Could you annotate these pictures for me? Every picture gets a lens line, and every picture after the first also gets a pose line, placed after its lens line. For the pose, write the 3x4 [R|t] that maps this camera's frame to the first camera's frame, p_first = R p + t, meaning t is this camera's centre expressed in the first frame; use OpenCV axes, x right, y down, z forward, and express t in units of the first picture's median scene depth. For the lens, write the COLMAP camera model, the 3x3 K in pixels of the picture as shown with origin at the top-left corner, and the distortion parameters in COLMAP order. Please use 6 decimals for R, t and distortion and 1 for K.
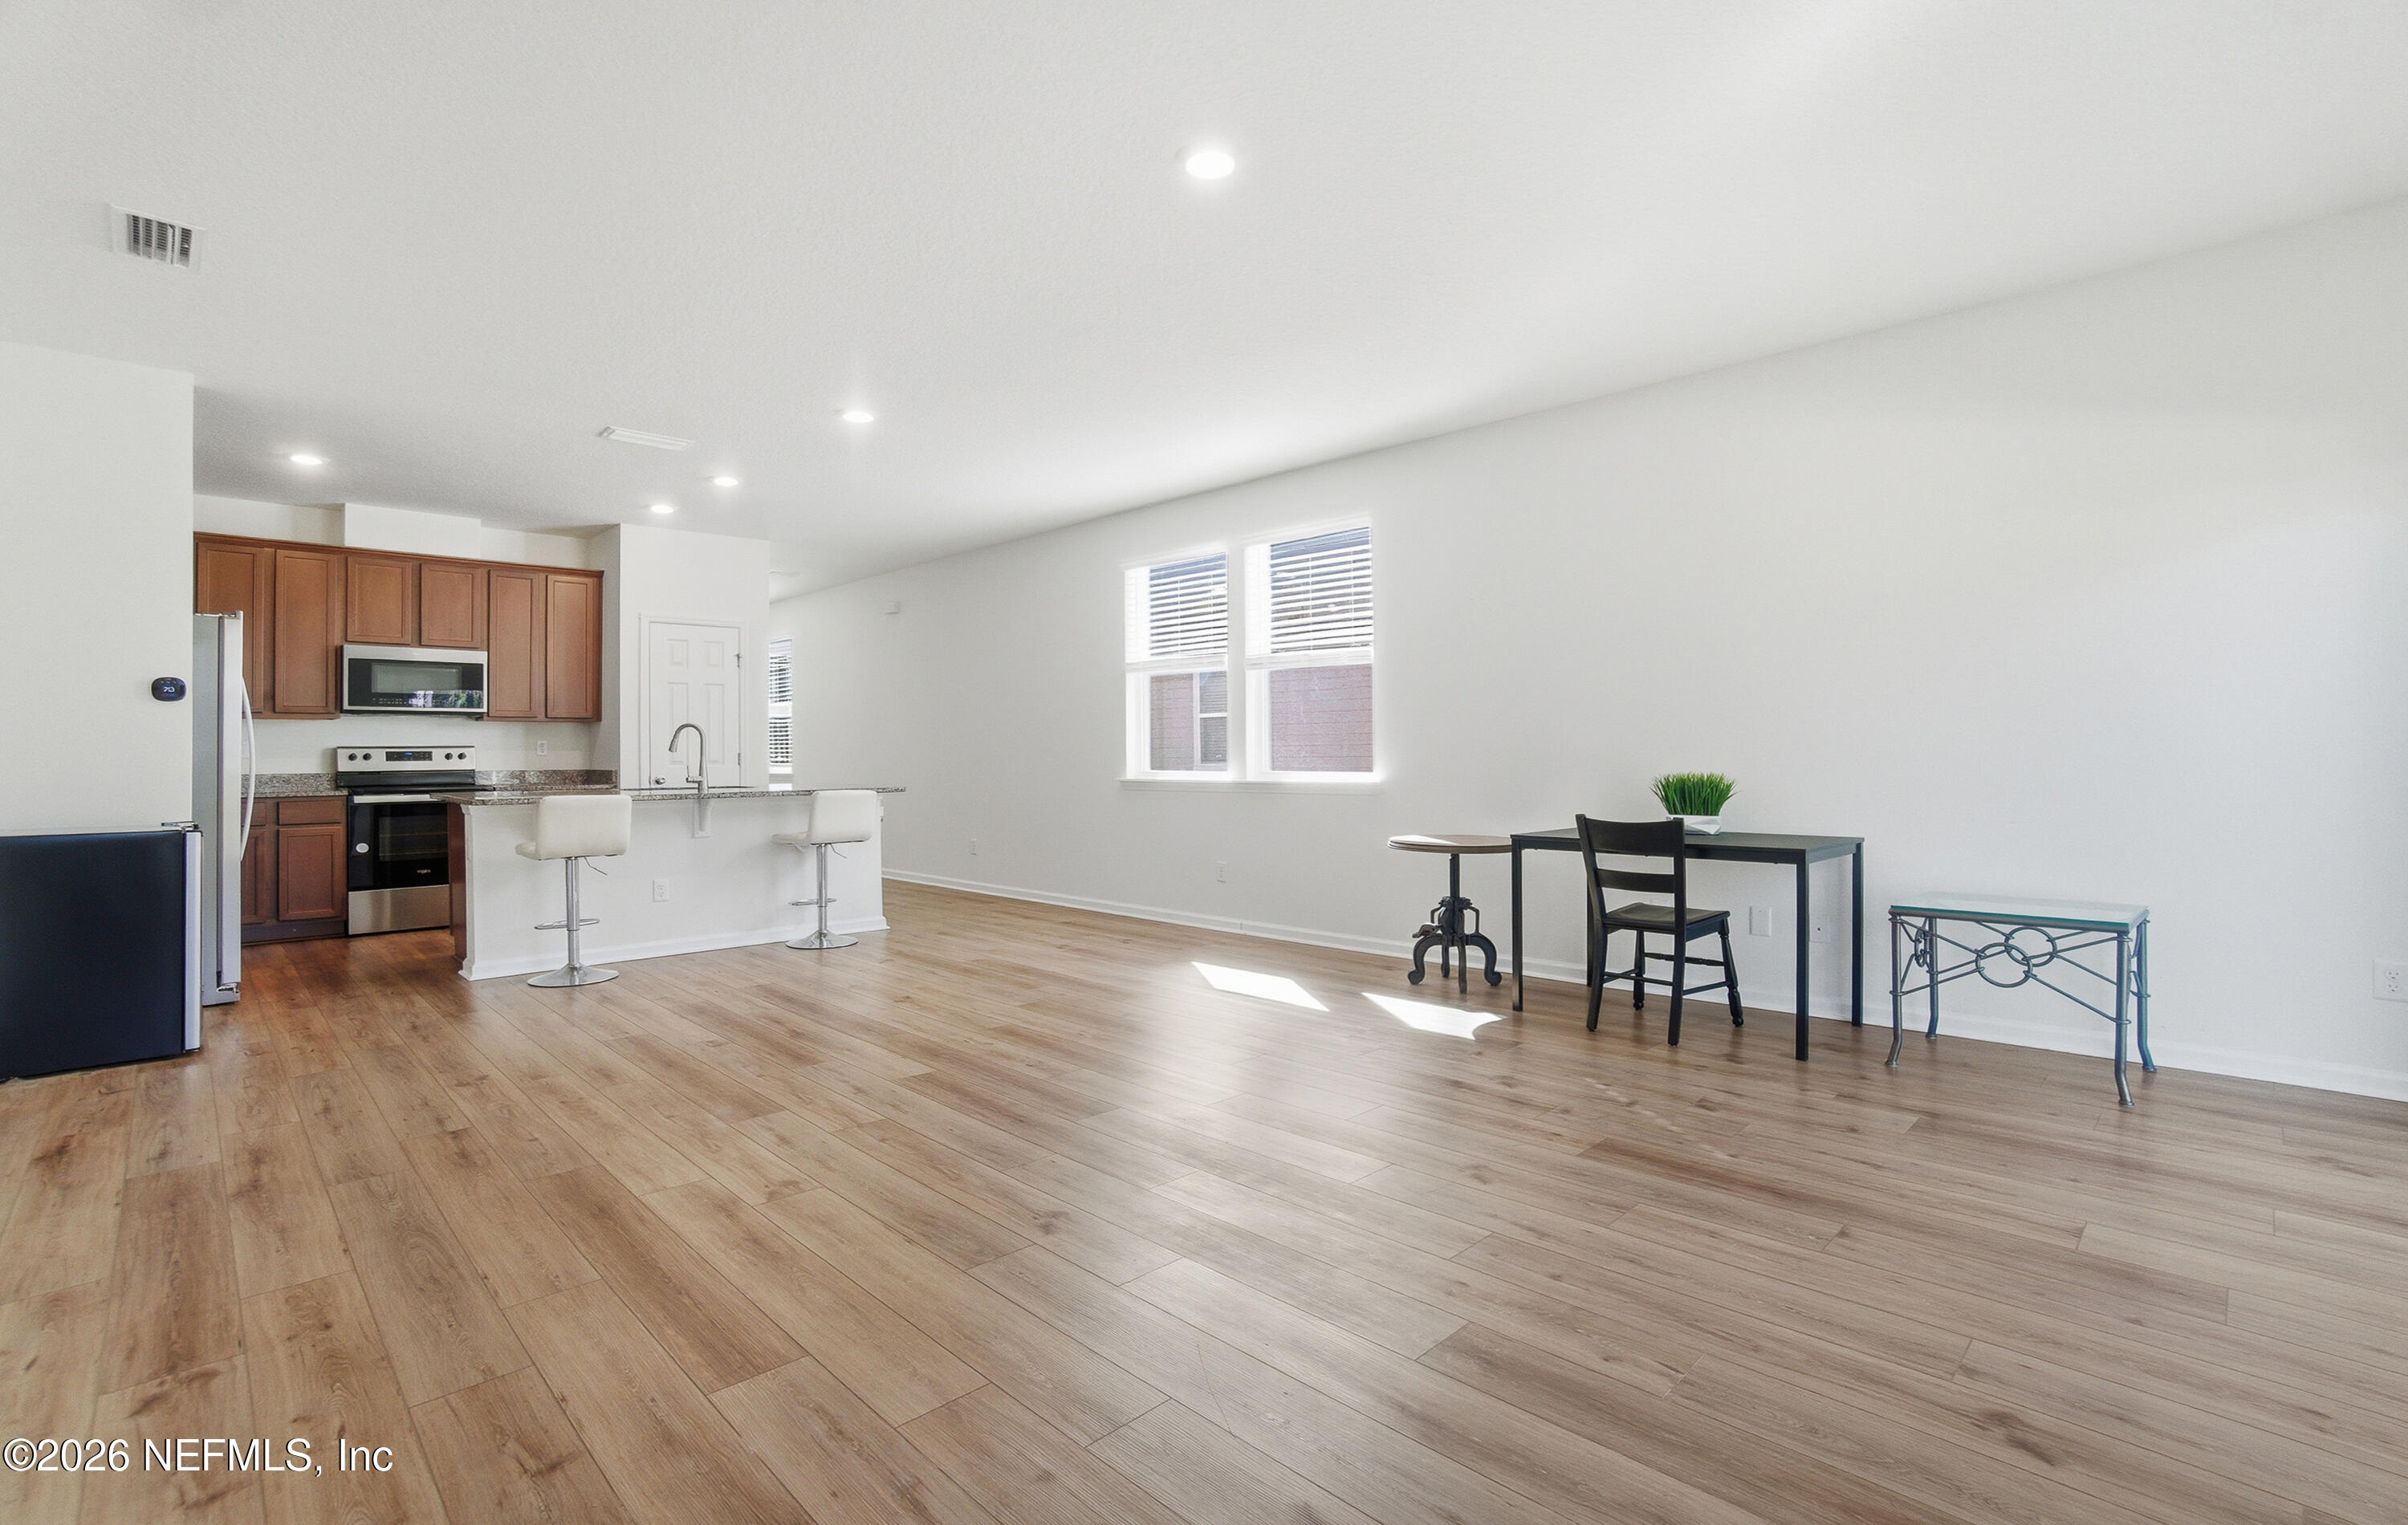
lens RADIAL K [[1062.4, 0, 1200.7], [0, 1062.4, 760.2], [0, 0, 1]] dist [-0.022275, 0.001025]
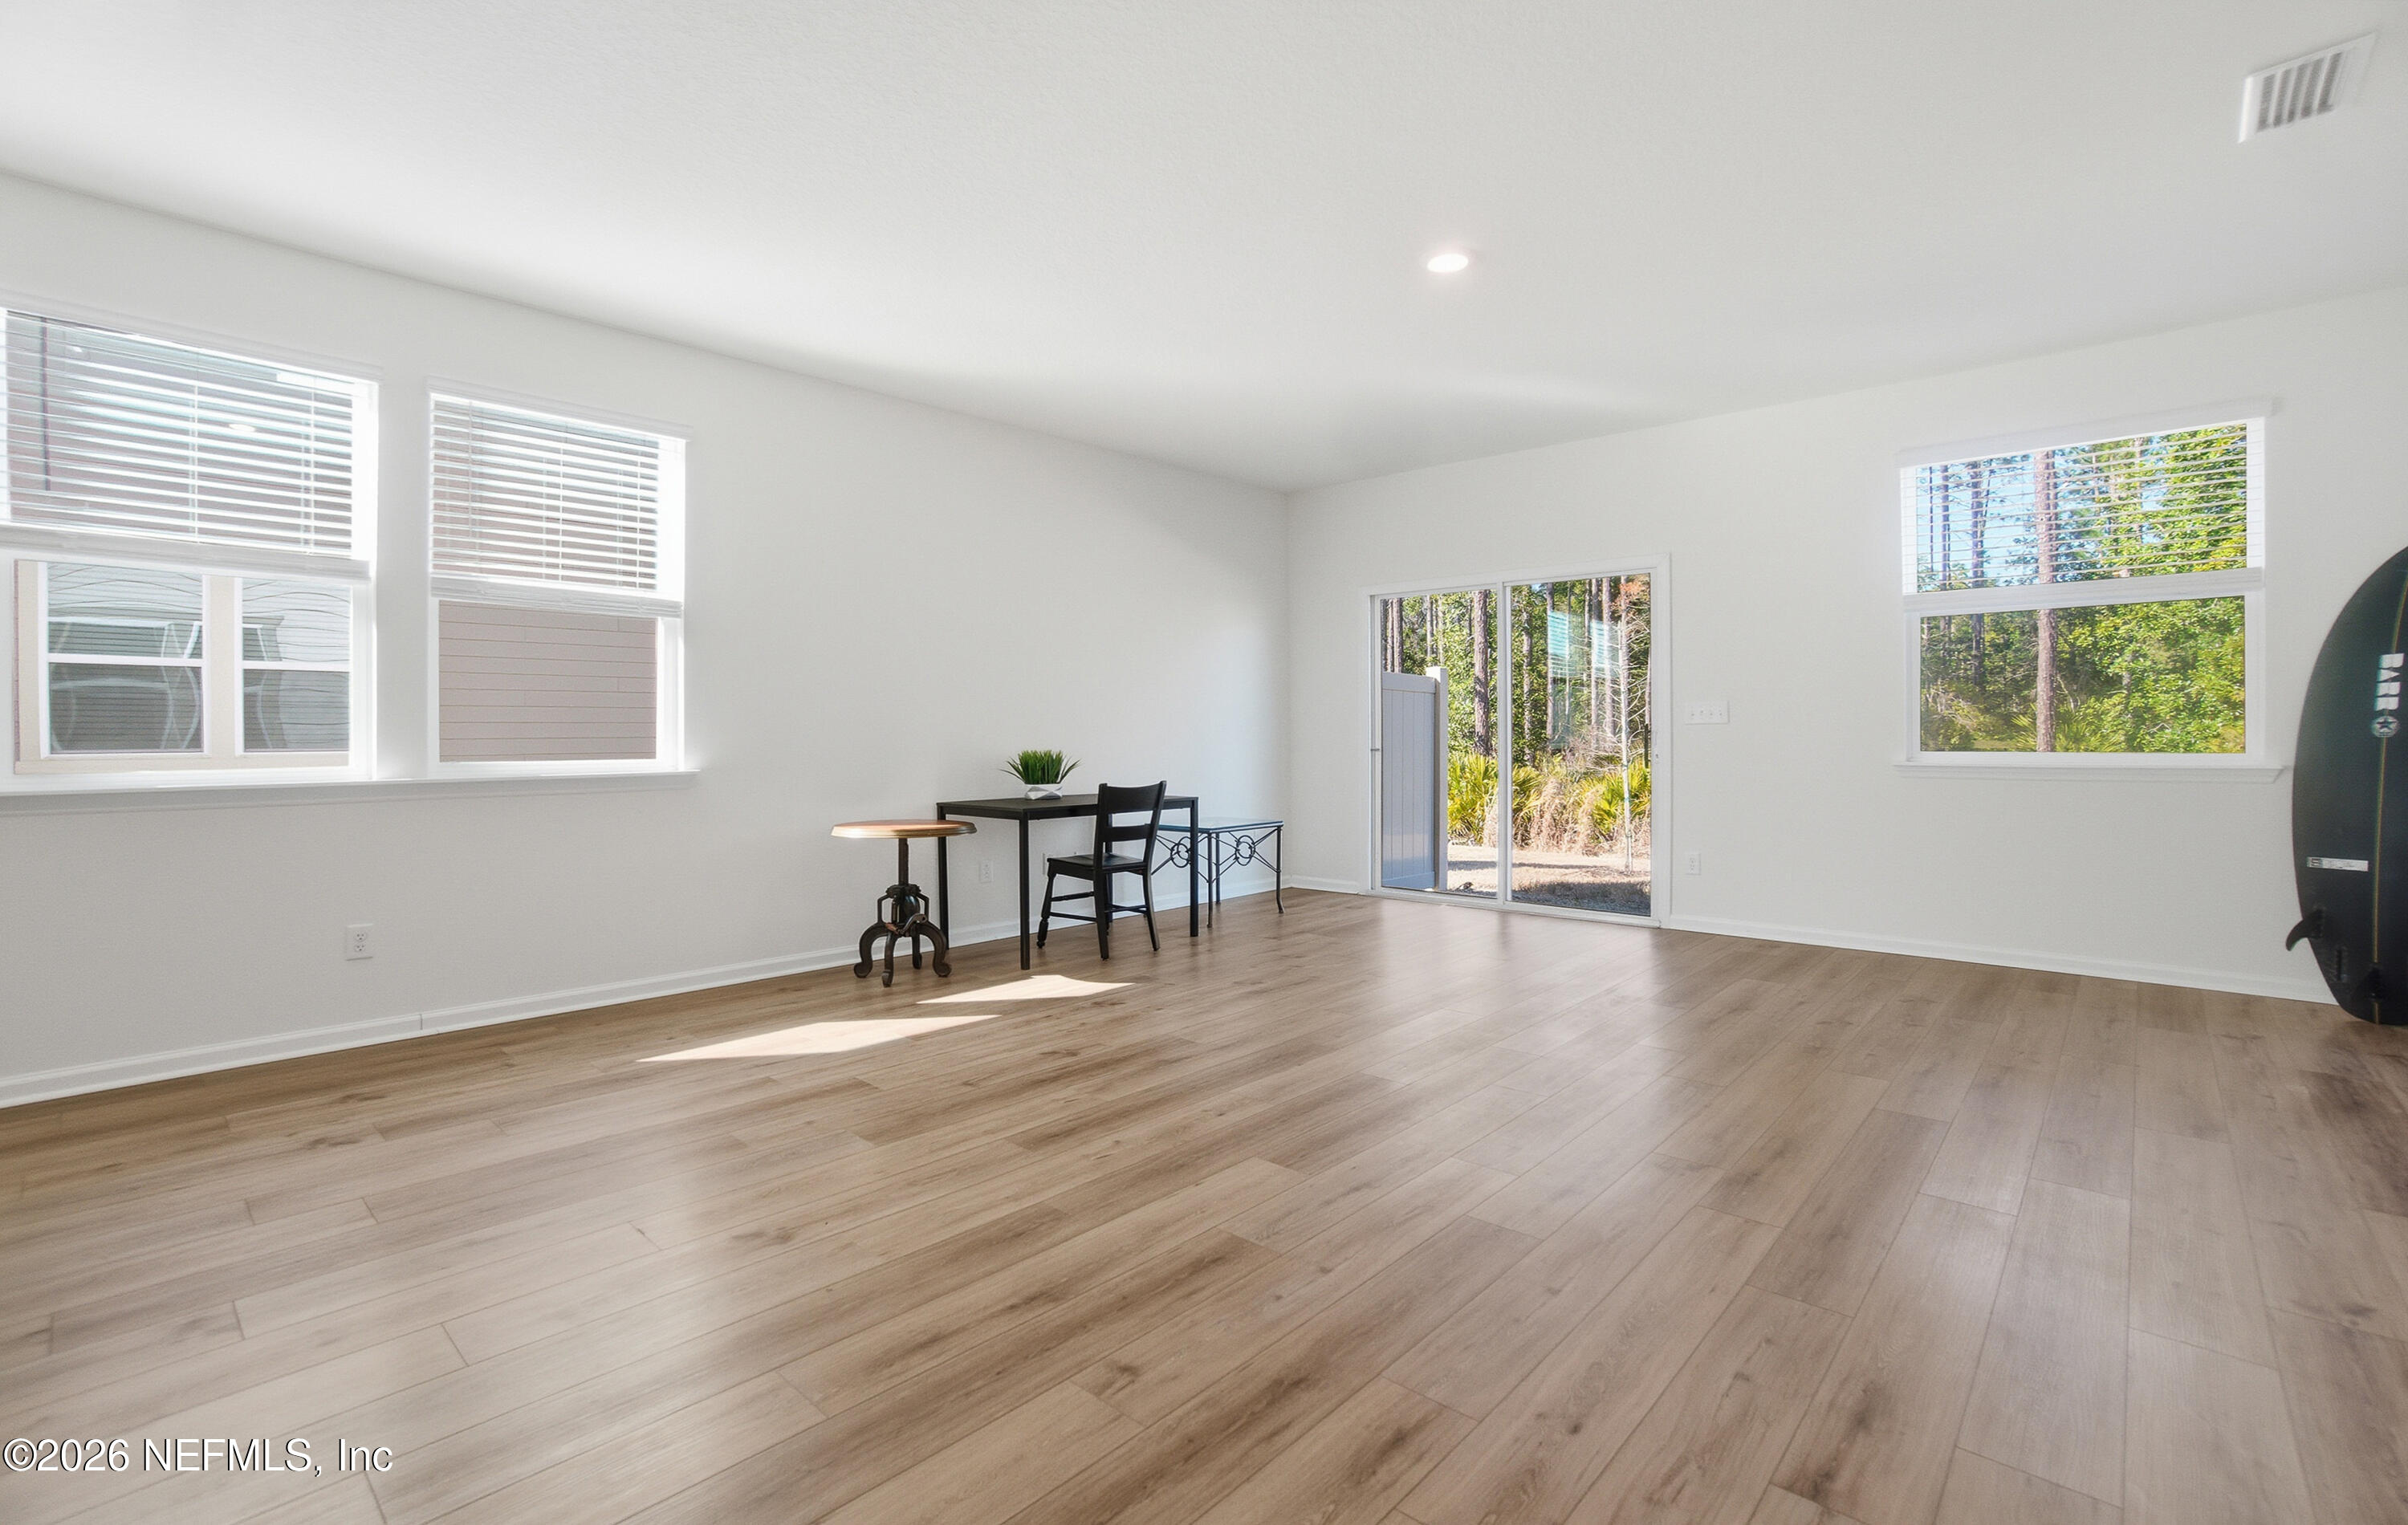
lens RADIAL K [[1062.4, 0, 1220.6], [0, 1062.4, 743.3], [0, 0, 1]] dist [-0.022275, 0.001025]
pose [[-0.066279, 0.008957, 0.997761, -0.849237], [0.014566, 0.999862, -0.008009, 0.018799], [-0.997695, 0.014002, -0.066401, 0.946093]]
